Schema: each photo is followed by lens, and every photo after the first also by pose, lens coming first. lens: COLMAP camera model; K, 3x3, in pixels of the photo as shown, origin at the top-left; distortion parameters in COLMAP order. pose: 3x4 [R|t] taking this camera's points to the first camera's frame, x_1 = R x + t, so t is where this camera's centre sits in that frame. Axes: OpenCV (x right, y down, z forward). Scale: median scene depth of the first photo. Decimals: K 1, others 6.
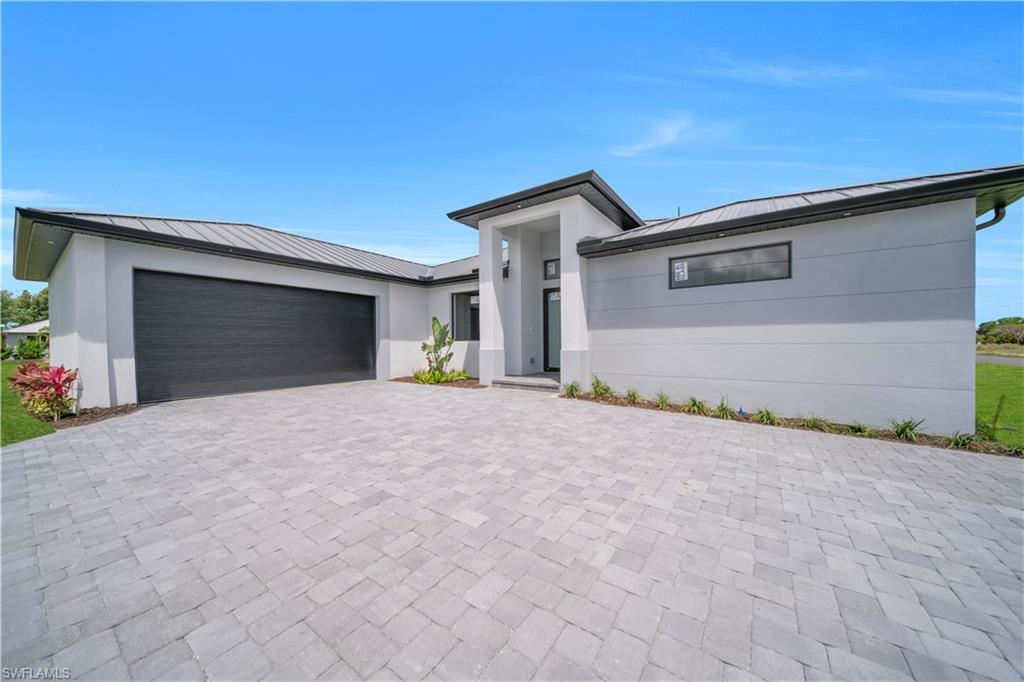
lens RADIAL K [[352.9, 0, 511.7], [0, 352.9, 346.5], [0, 0, 1]] dist [-0.000381, -0.000071]
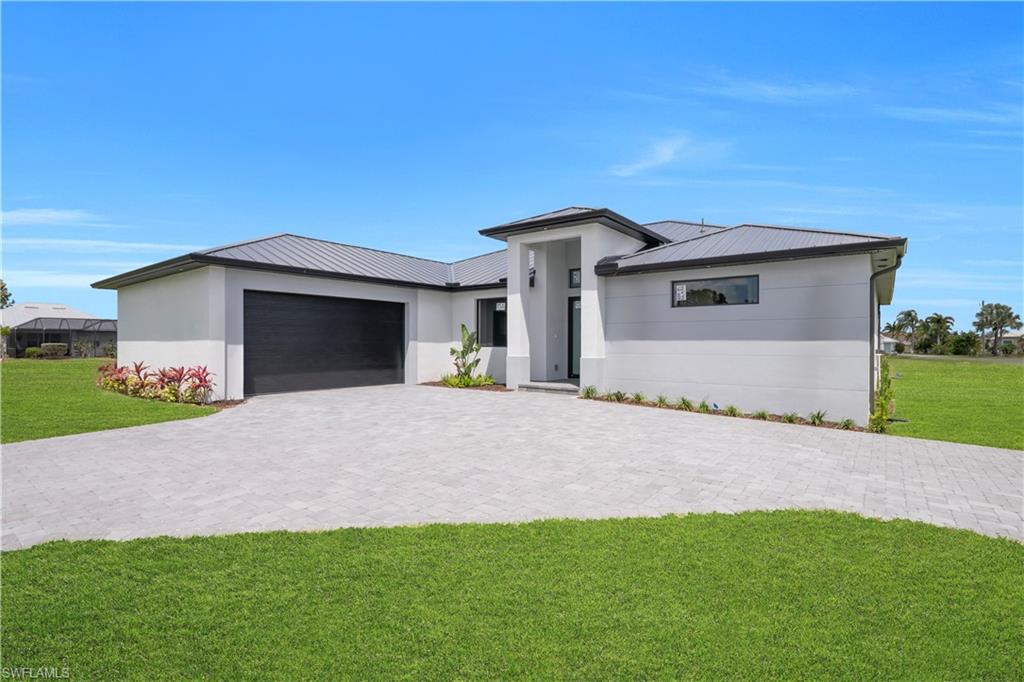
lens RADIAL K [[498.7, 0, 516.1], [0, 498.7, 345.7], [0, 0, 1]] dist [-0.001980, -0.000206]
pose [[0.999307, 0.012082, -0.035220, -0.009434], [-0.012383, 0.999889, -0.008340, -0.010501], [0.035115, 0.008770, 0.999345, -0.507630]]
